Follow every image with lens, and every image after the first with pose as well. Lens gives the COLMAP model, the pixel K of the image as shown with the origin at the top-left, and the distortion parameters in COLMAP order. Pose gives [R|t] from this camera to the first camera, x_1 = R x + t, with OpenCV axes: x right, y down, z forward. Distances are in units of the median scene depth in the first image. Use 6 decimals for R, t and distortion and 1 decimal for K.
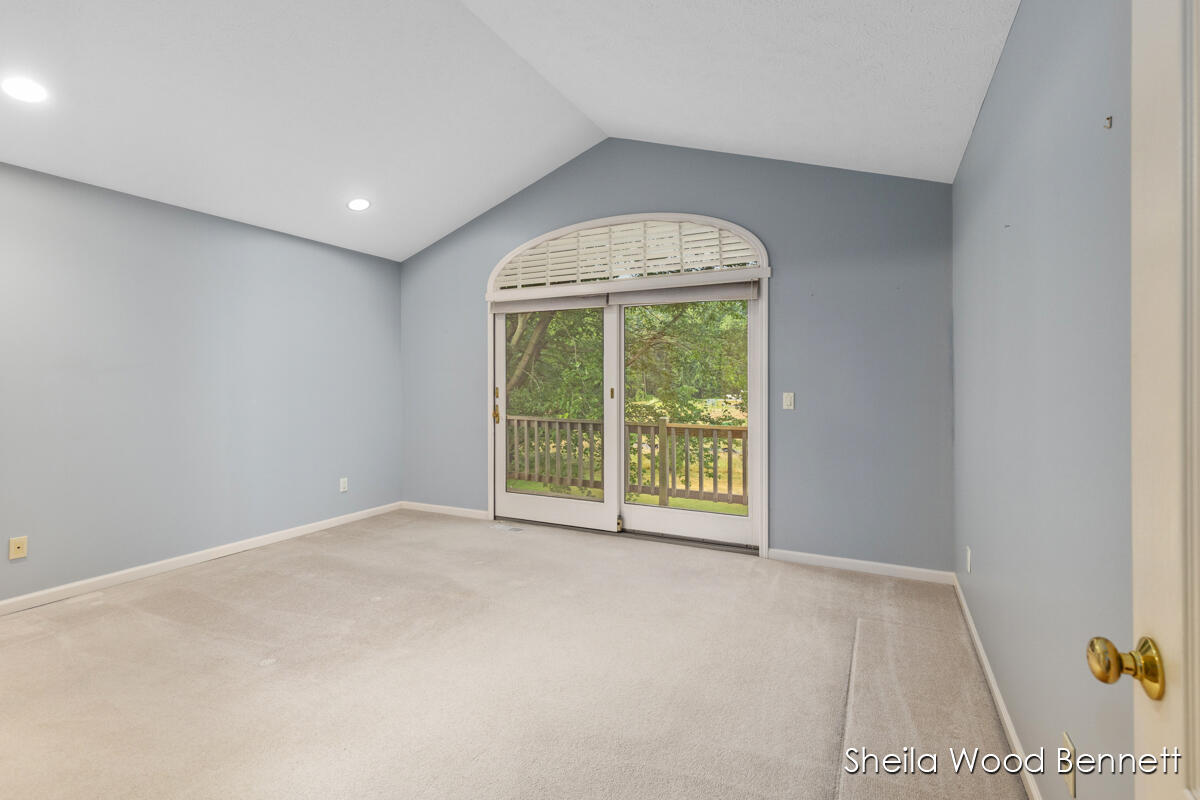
lens RADIAL K [[565.5, 0, 594.5], [0, 565.5, 384.7], [0, 0, 1]] dist [0.001553, -0.000097]
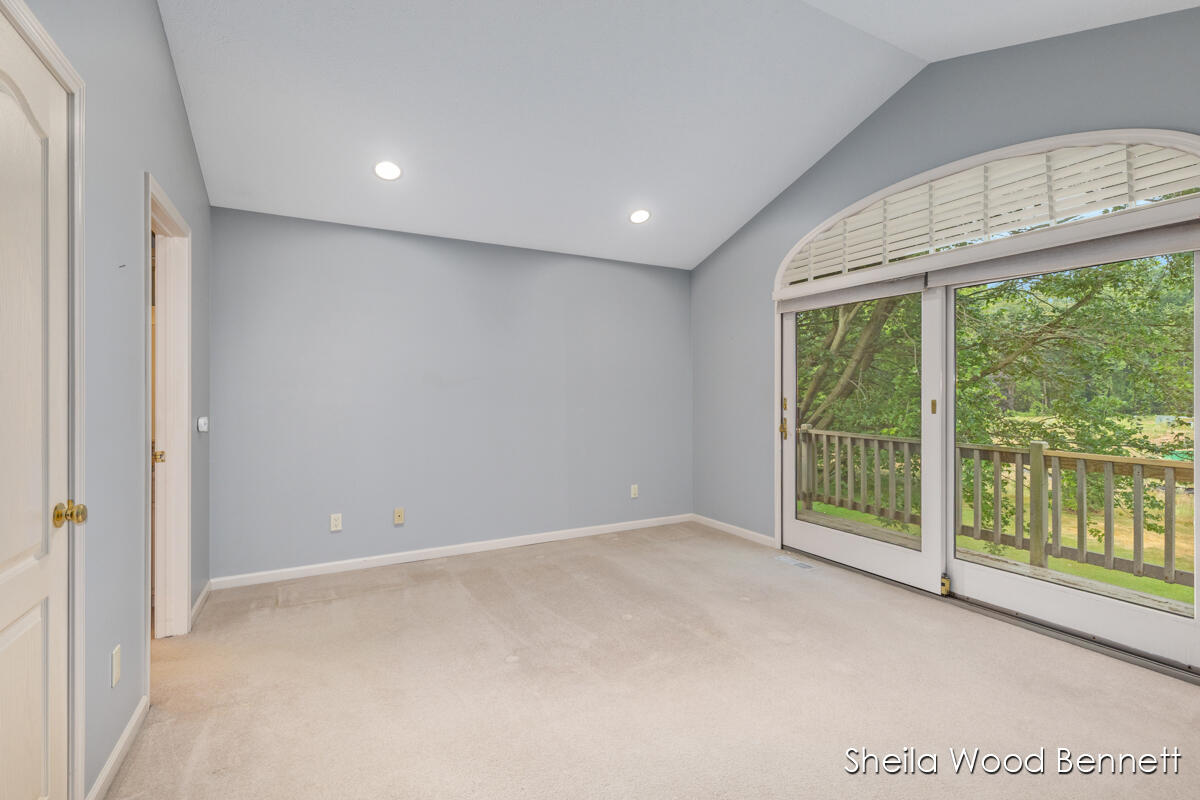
lens RADIAL K [[546.0, 0, 595.7], [0, 546.0, 393.9], [0, 0, 1]] dist [0.002006, -0.000282]
pose [[0.818301, 0.000564, -0.574789, 0.073058], [-0.000788, 1.000000, -0.000140, -0.000827], [0.574789, 0.000567, 0.818301, 0.143529]]
